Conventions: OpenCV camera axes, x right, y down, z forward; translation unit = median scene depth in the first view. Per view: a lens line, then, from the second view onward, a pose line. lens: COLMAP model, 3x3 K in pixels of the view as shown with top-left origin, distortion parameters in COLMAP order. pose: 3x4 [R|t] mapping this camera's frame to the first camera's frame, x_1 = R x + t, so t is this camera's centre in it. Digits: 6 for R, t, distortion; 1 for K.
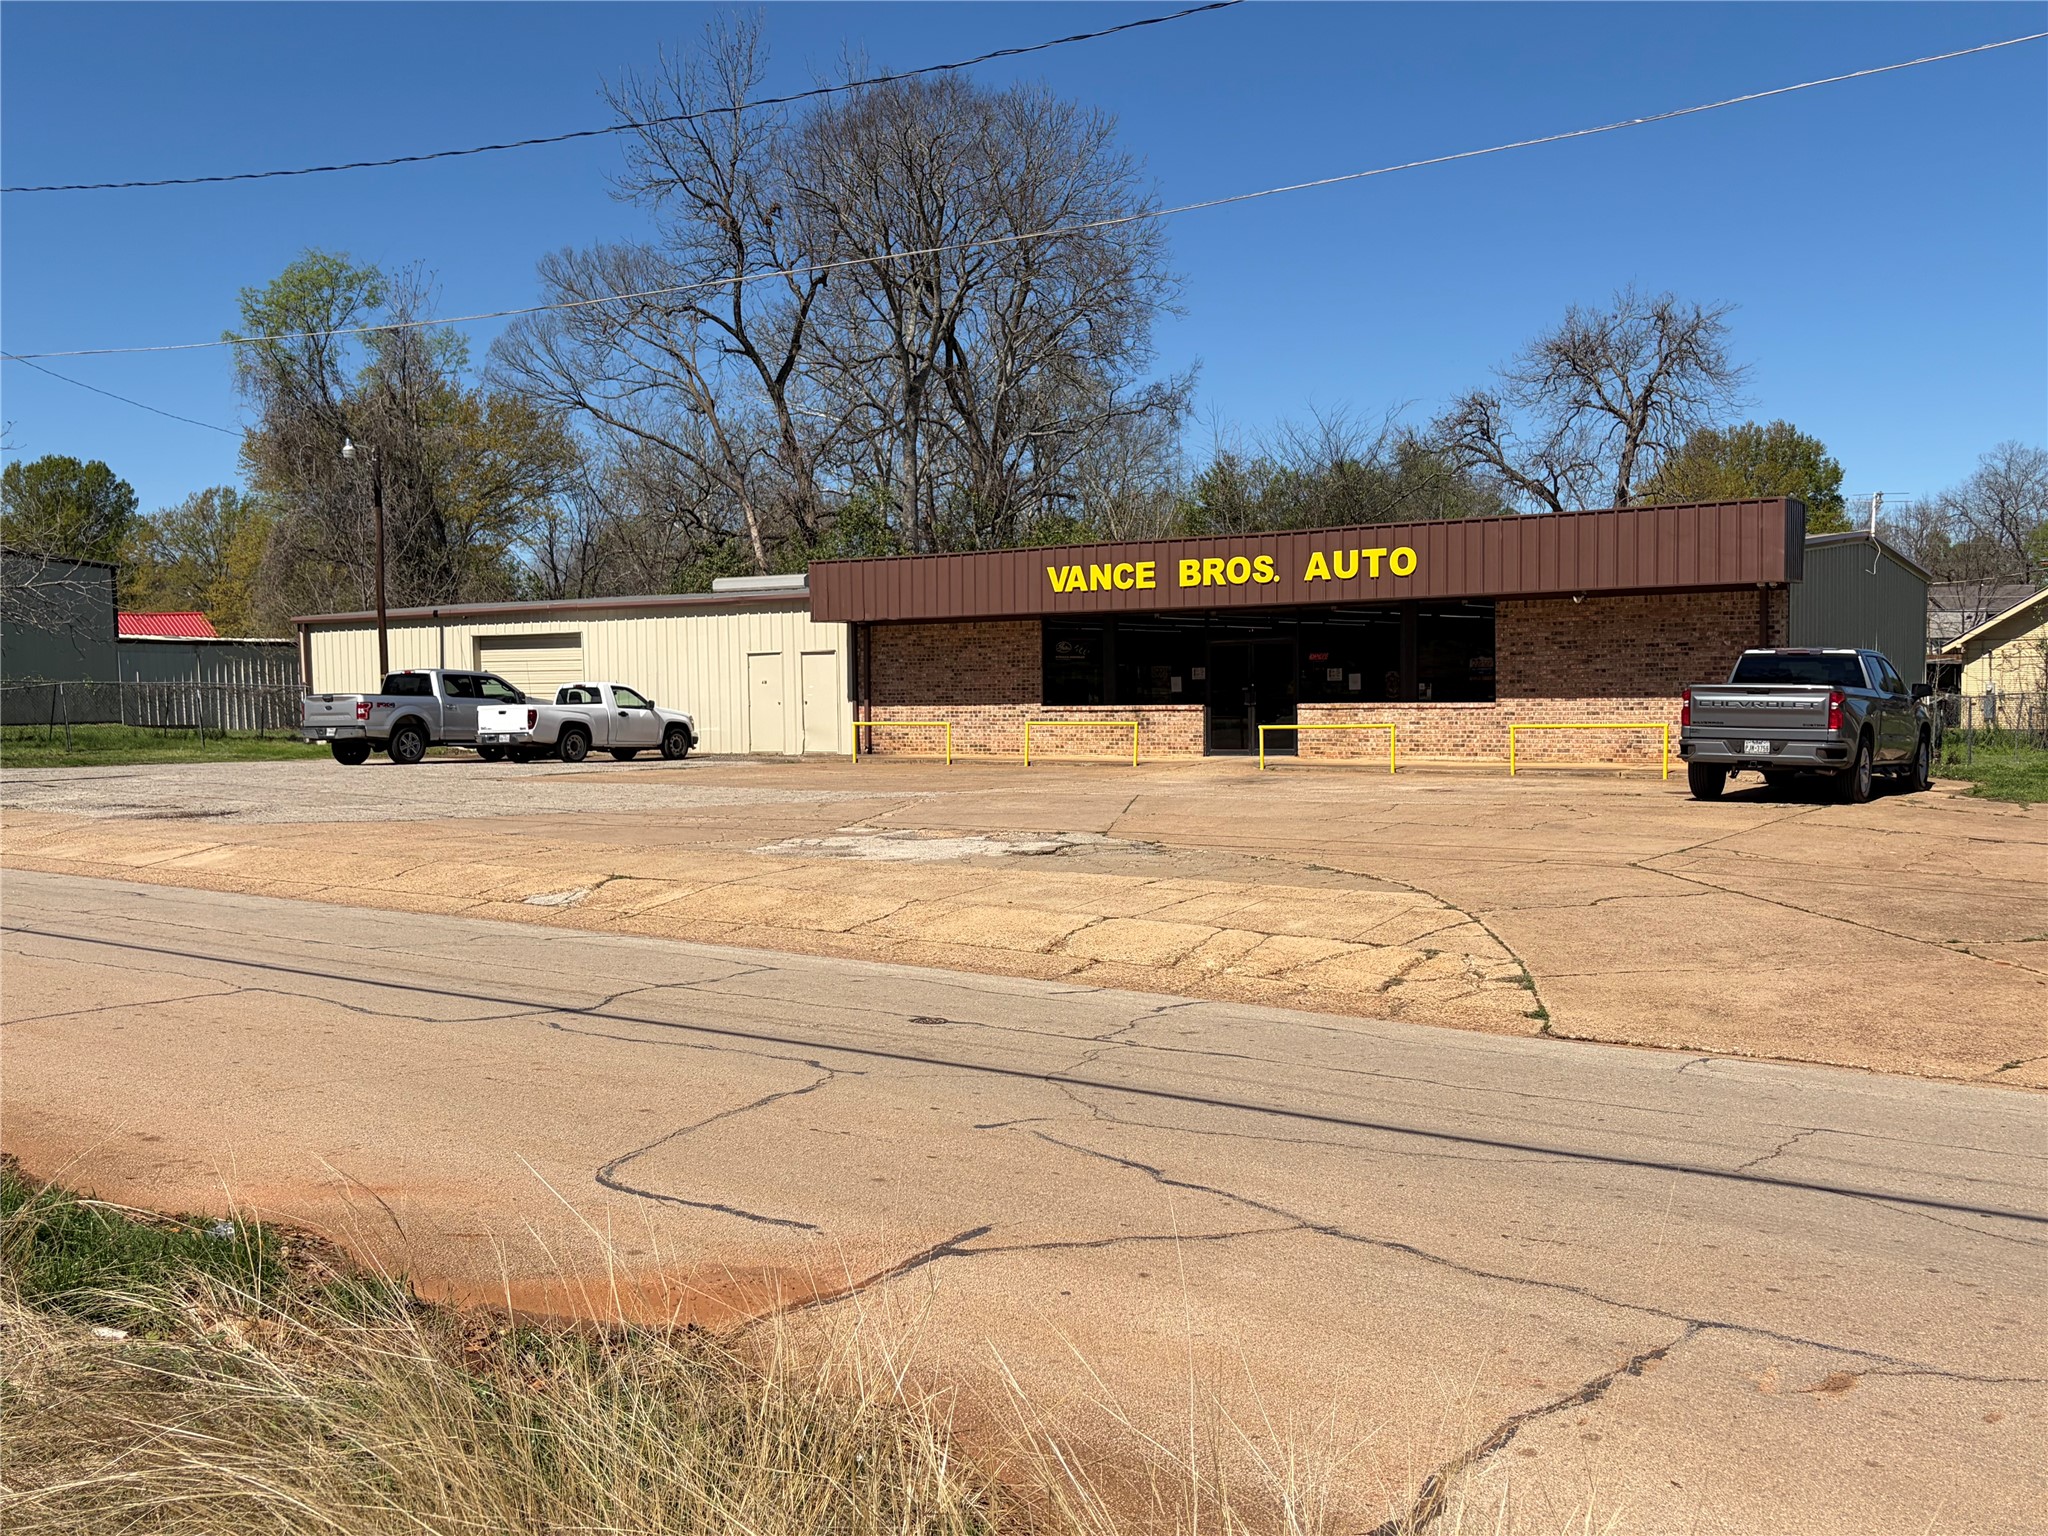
lens RADIAL K [[1933.9, 0, 984.4], [0, 1933.9, 778.9], [0, 0, 1]] dist [0.122064, -0.015473]
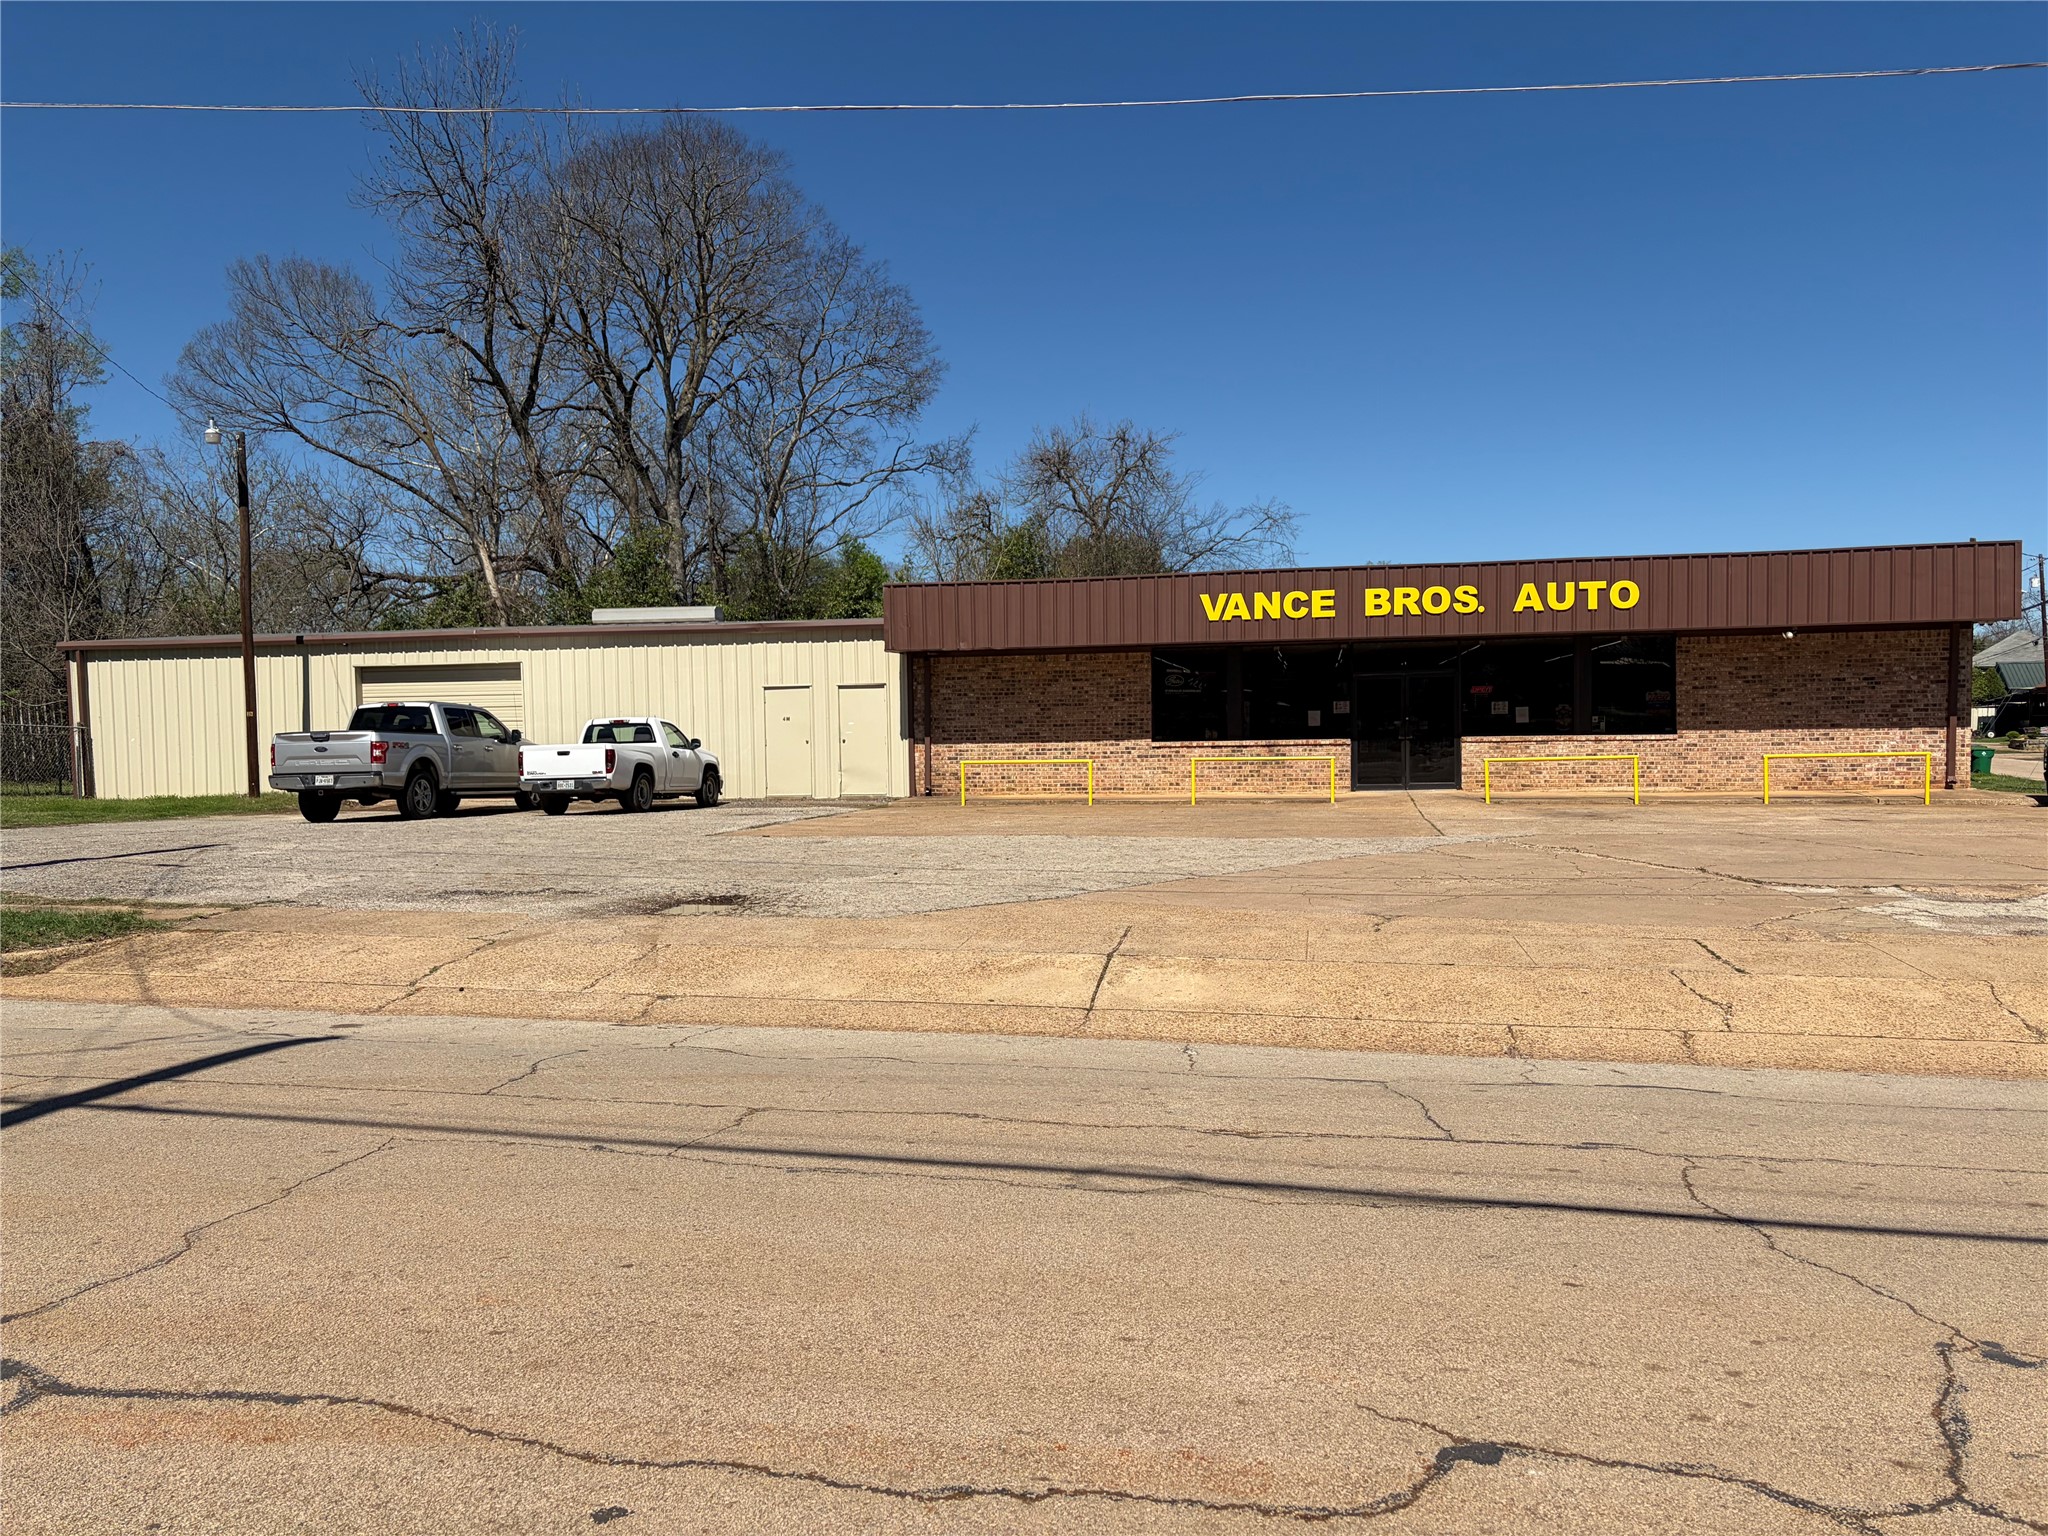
lens RADIAL K [[1552.7, 0, 1001.3], [0, 1552.7, 798.7], [0, 0, 1]] dist [0.042120, -0.028882]
pose [[0.916732, -0.018448, 0.399076, -0.345928], [0.022305, 0.999739, -0.005022, -0.007656], [-0.398879, 0.013505, 0.916904, 0.331352]]
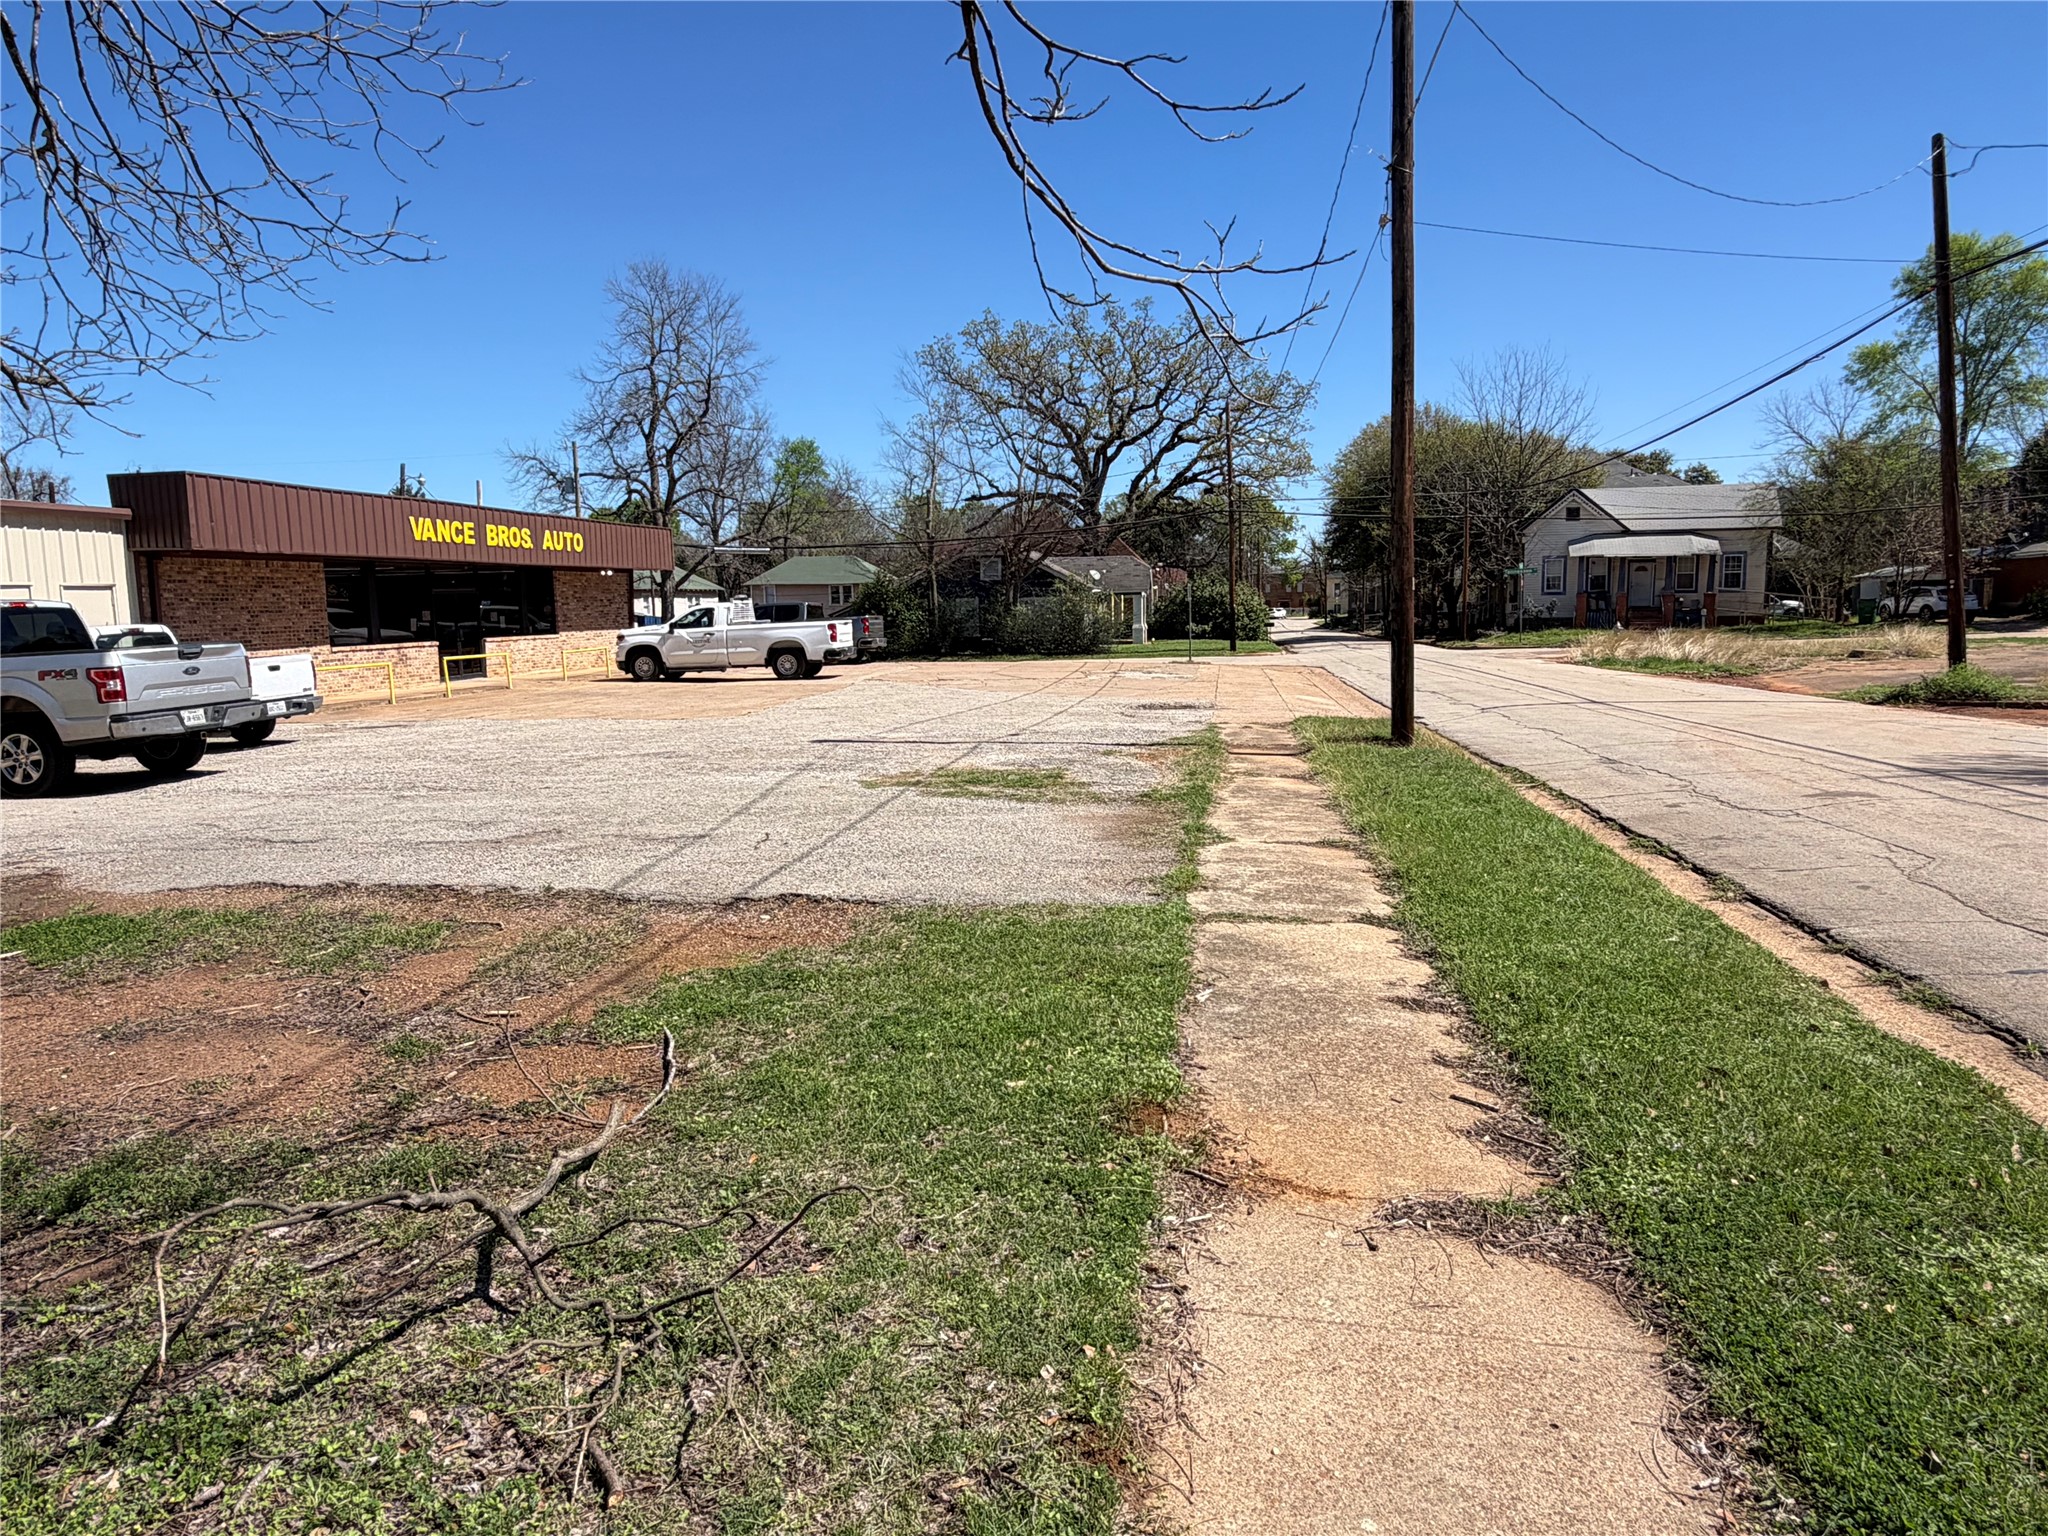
lens RADIAL K [[1317.1, 0, 1019.2], [0, 1317.1, 770.7], [0, 0, 1]] dist [-0.002035, 0.001811]
pose [[-0.435326, -0.093783, 0.895375, -0.762981], [0.068565, 0.988217, 0.136843, -0.043757], [-0.897658, 0.120963, -0.423767, 0.981696]]
